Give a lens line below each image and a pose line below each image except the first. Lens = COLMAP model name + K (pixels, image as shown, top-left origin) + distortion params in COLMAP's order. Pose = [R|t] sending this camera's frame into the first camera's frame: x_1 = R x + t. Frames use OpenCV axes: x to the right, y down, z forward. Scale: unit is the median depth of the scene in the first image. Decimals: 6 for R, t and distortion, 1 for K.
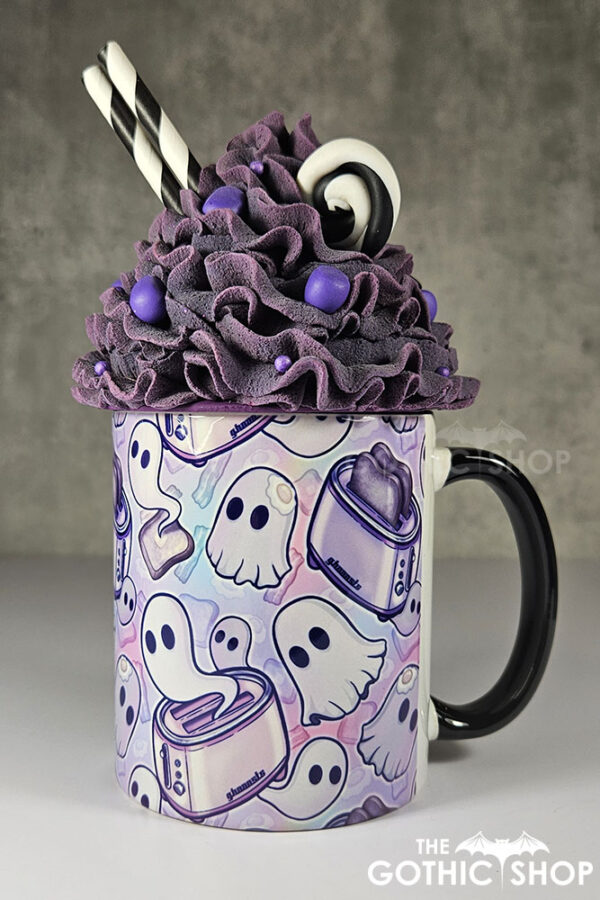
lens RADIAL K [[1037.7, 0, 272.6], [0, 1037.7, 520.5], [0, 0, 1]] dist [0.054179, 0.000000]
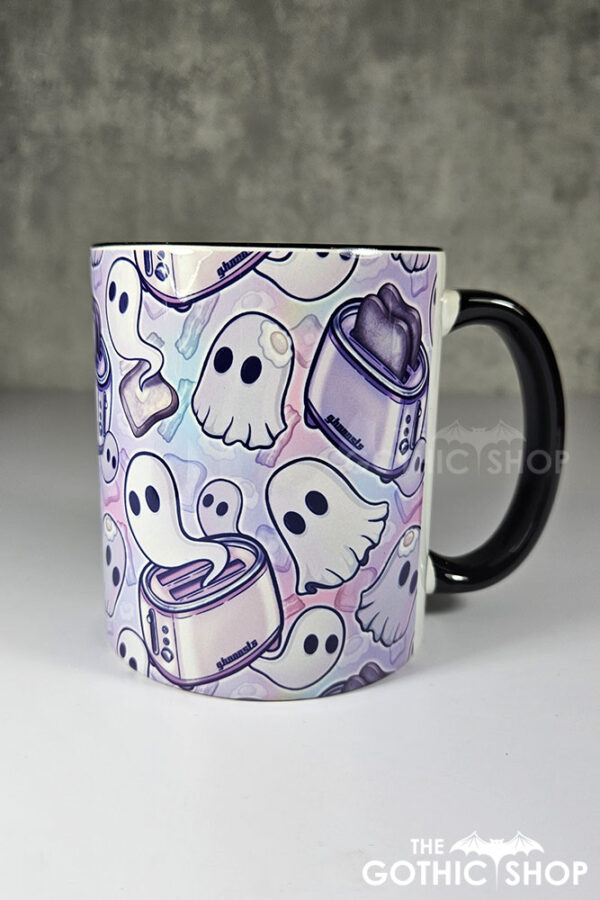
lens RADIAL K [[828.7, 0, 255.4], [0, 828.7, 468.0], [0, 0, 1]] dist [0.027558, 0.000000]
pose [[0.999922, 0.002020, -0.012319, 0.000003], [-0.000306, 0.990491, 0.137580, -0.016607], [0.012480, -0.137566, 0.990414, 0.274082]]
